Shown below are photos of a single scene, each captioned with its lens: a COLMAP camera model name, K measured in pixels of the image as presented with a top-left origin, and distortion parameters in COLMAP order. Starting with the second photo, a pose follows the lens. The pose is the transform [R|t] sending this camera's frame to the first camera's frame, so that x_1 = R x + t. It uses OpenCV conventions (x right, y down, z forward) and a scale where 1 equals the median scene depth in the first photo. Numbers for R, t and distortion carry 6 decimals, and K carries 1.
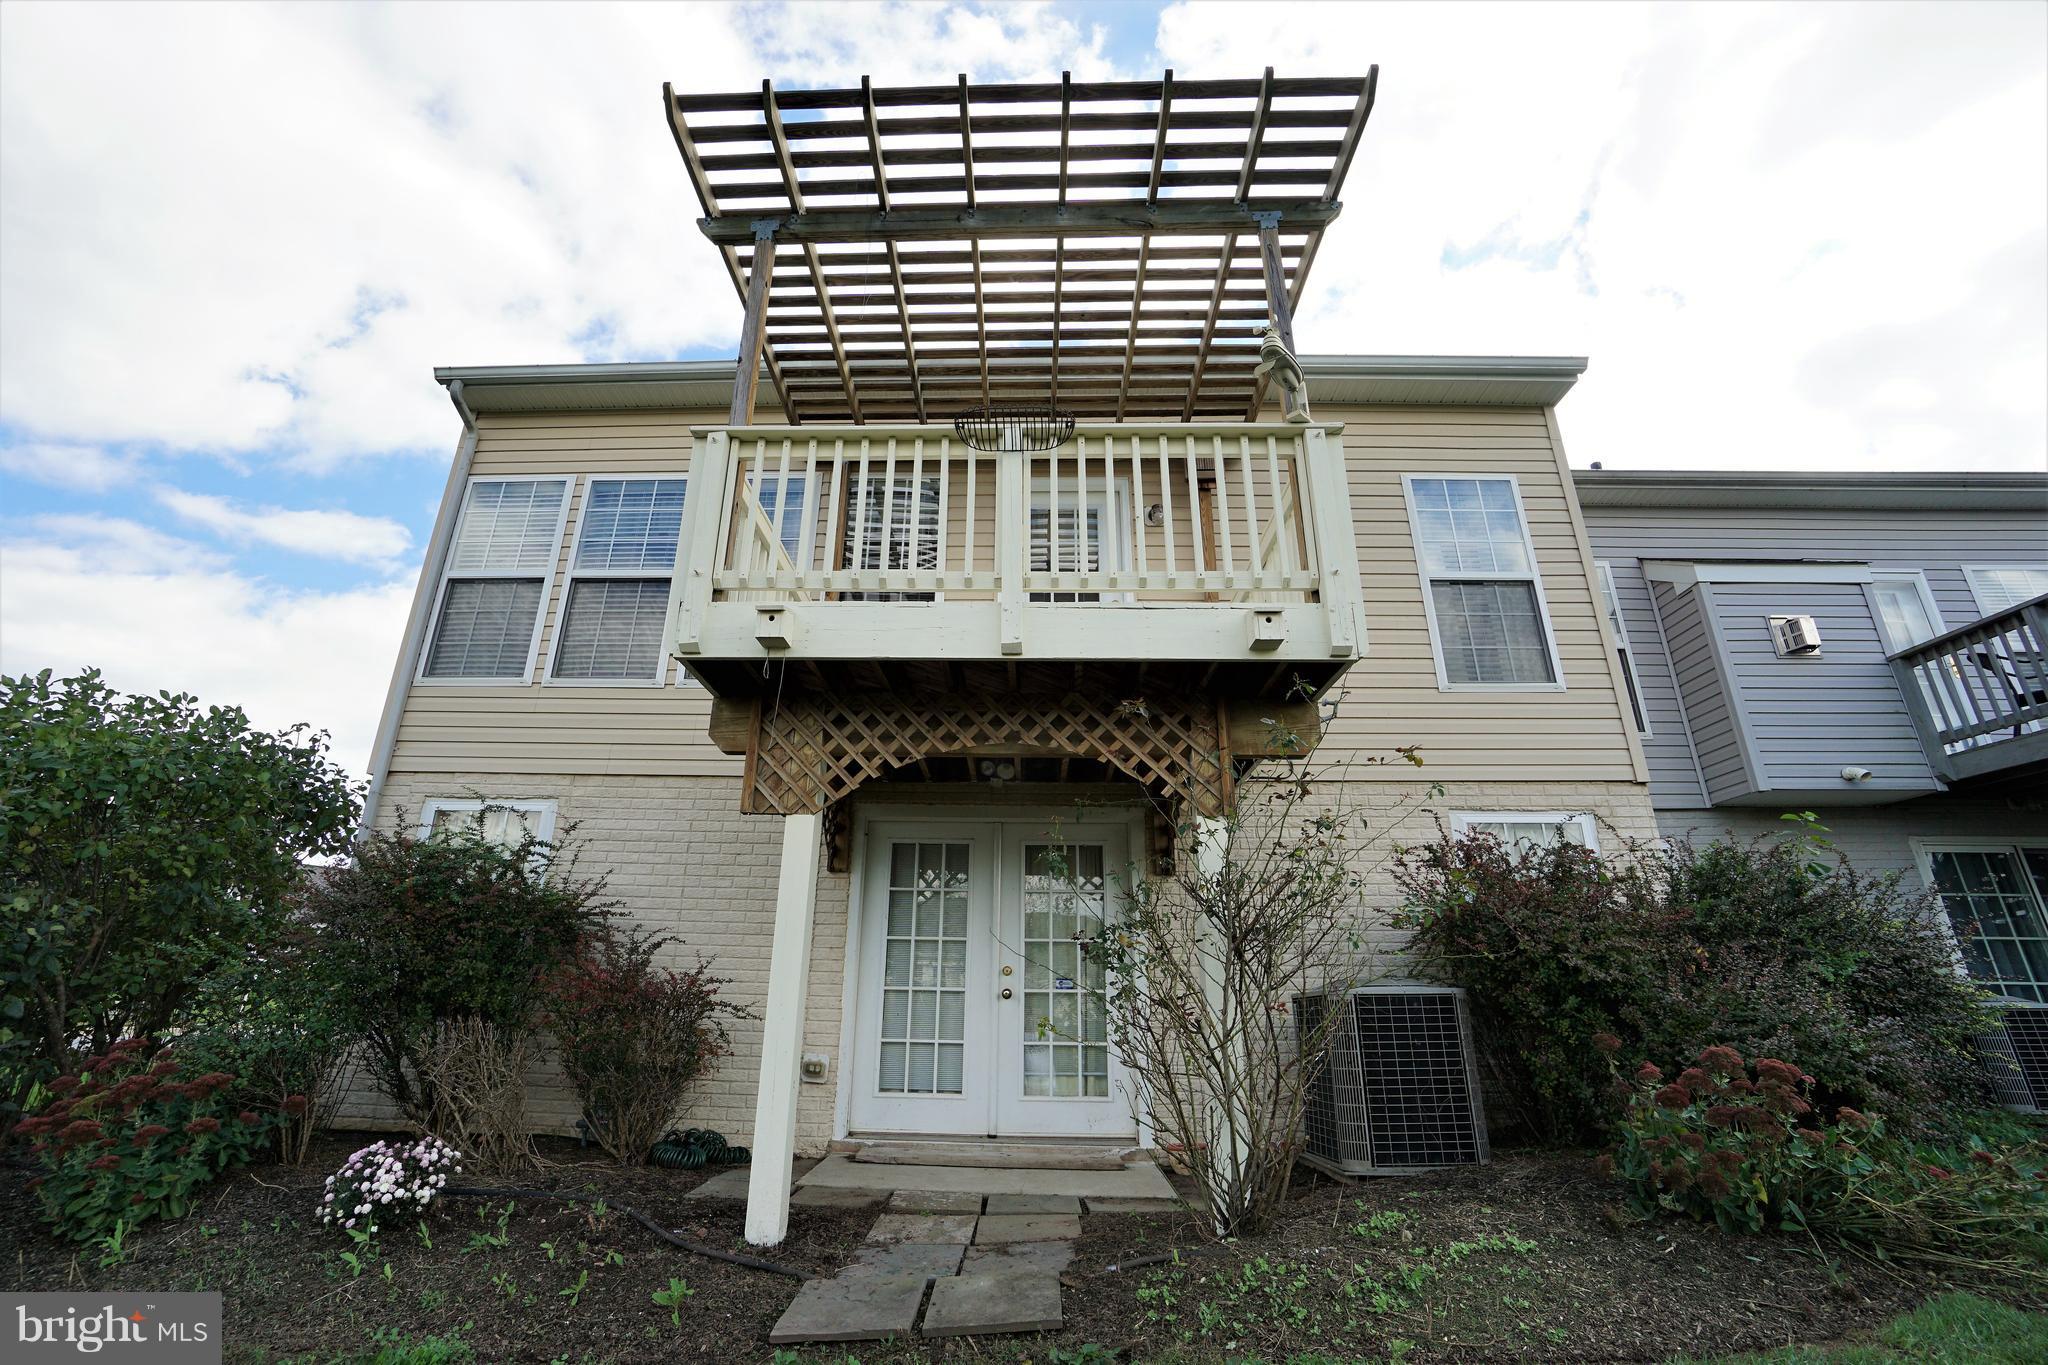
lens RADIAL K [[905.1, 0, 1009.0], [0, 905.1, 665.9], [0, 0, 1]] dist [-0.064495, 0.024409]
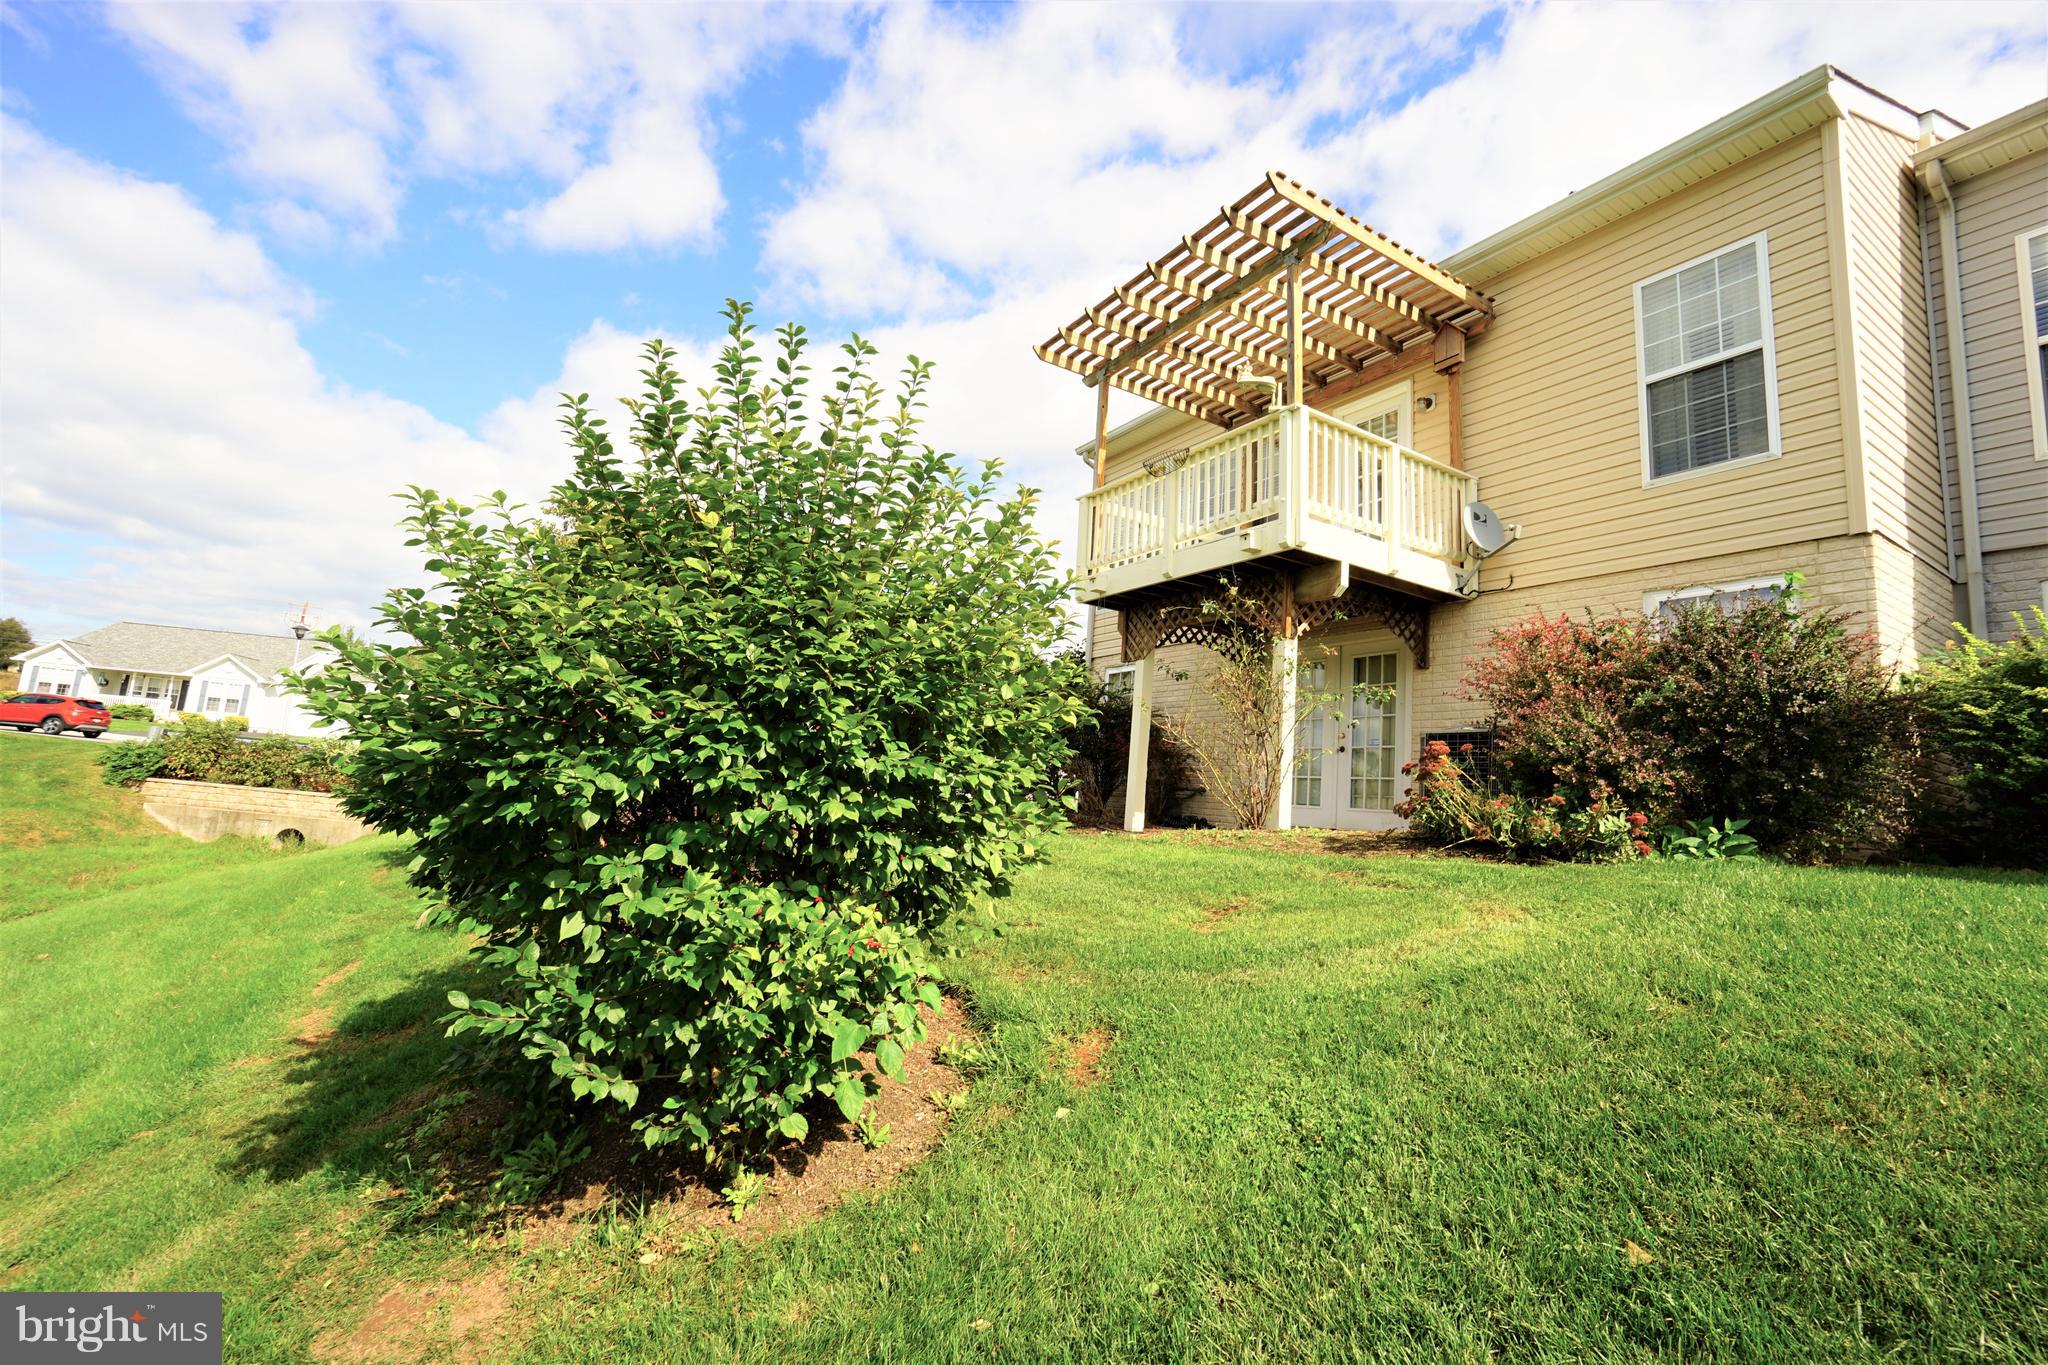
lens RADIAL K [[905.1, 0, 1009.0], [0, 905.1, 665.9], [0, 0, 1]] dist [-0.064495, 0.024409]
pose [[0.529657, -0.098978, -0.842418, 1.029950], [0.238703, 0.970423, 0.036064, 0.014423], [0.813932, -0.220189, 0.537617, -0.326093]]
